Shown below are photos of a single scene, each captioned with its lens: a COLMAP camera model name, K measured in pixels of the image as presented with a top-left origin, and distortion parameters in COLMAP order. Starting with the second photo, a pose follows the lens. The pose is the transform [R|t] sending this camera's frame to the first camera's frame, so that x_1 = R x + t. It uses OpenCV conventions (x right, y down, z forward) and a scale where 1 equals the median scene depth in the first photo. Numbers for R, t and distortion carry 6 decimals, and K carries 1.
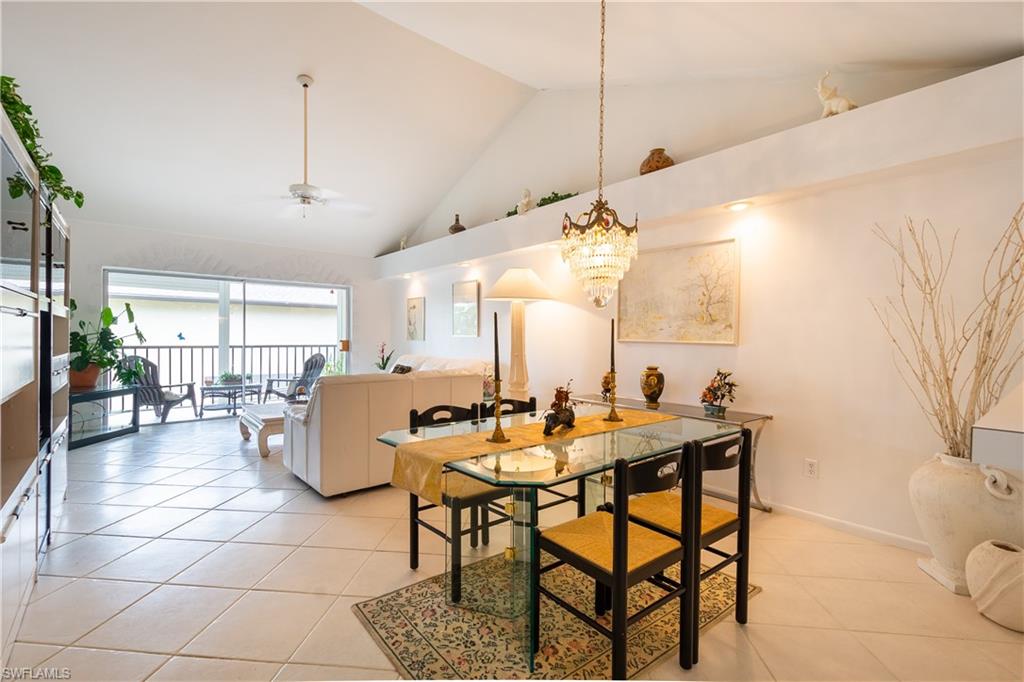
lens RADIAL K [[460.6, 0, 512.0], [0, 460.6, 341.0], [0, 0, 1]] dist [-0.000767, -0.000227]
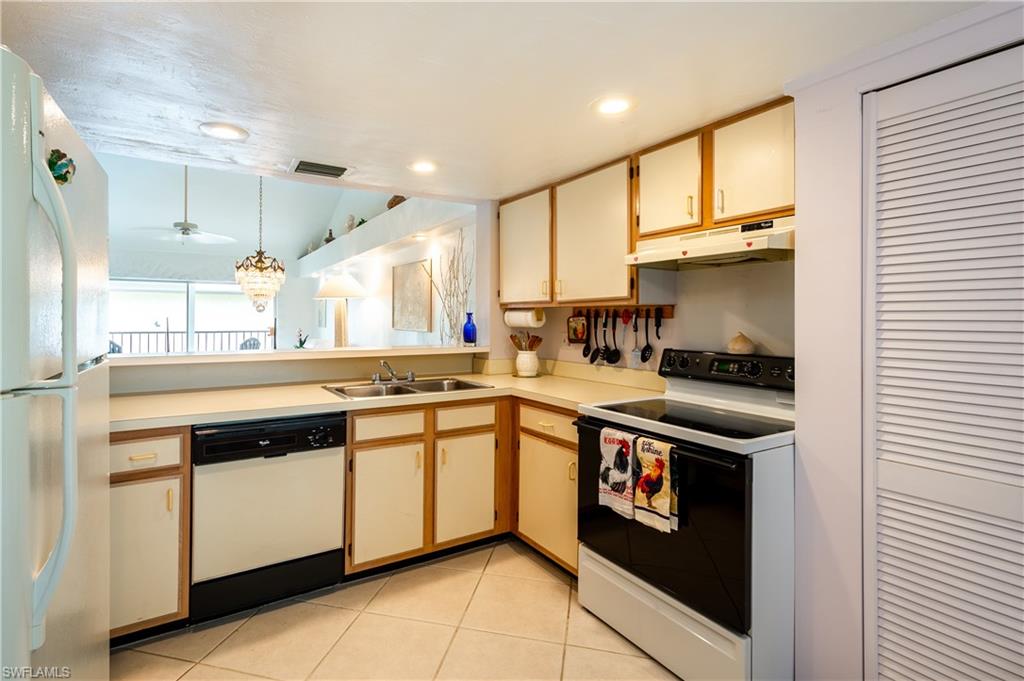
lens RADIAL K [[477.3, 0, 510.9], [0, 477.3, 310.0], [0, 0, 1]] dist [-0.001440, -0.000156]
pose [[0.995041, -0.008717, -0.099079, 0.422068], [0.005841, 0.999554, -0.029285, -0.005488], [0.099290, 0.028561, 0.994649, -0.227908]]
